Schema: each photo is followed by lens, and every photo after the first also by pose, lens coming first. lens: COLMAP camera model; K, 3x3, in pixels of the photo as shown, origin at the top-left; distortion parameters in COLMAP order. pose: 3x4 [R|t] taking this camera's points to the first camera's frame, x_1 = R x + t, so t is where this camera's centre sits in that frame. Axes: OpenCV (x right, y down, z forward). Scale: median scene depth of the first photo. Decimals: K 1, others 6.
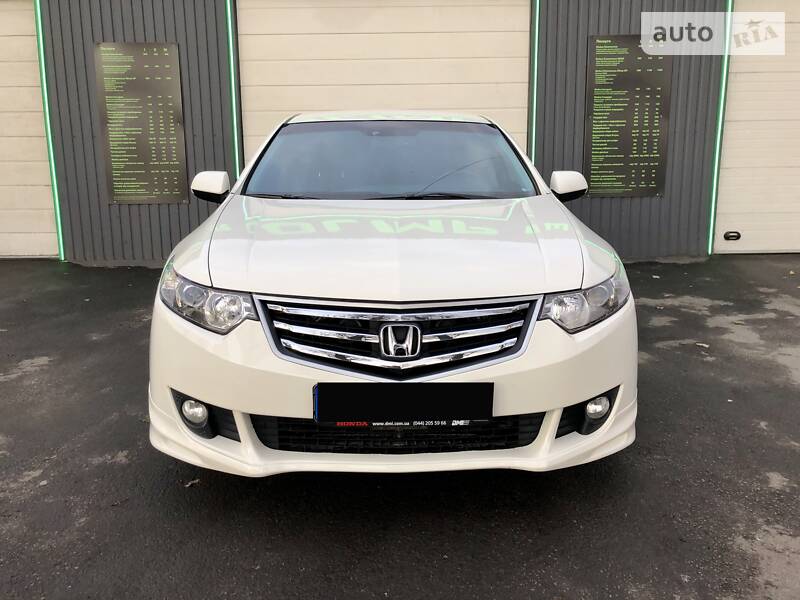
lens RADIAL K [[655.1, 0, 405.4], [0, 655.1, 285.9], [0, 0, 1]] dist [0.009349, 0.003266]
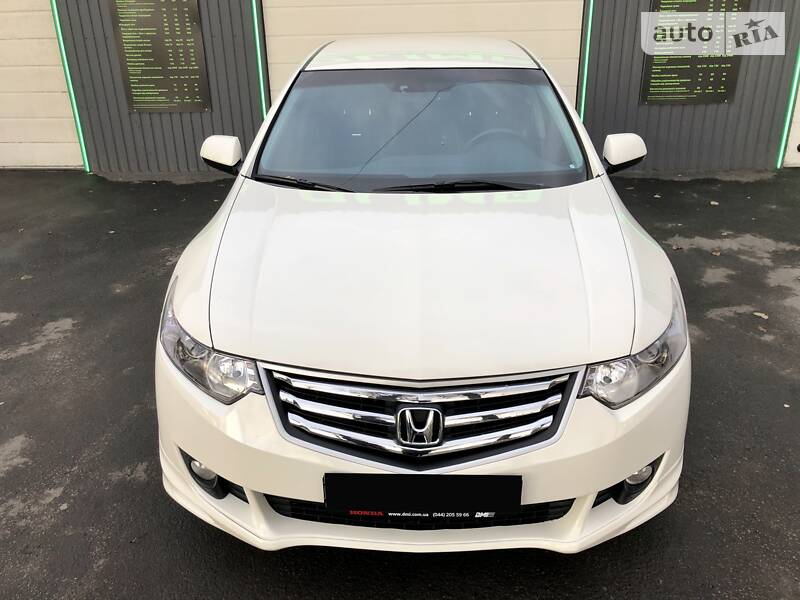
lens RADIAL K [[655.1, 0, 401.2], [0, 655.1, 293.6], [0, 0, 1]] dist [0.009349, 0.003266]
pose [[0.997821, 0.016935, -0.063762, 0.011696], [-0.002614, 0.975884, 0.218274, -0.160998], [0.065921, -0.217631, 0.973802, 0.092819]]
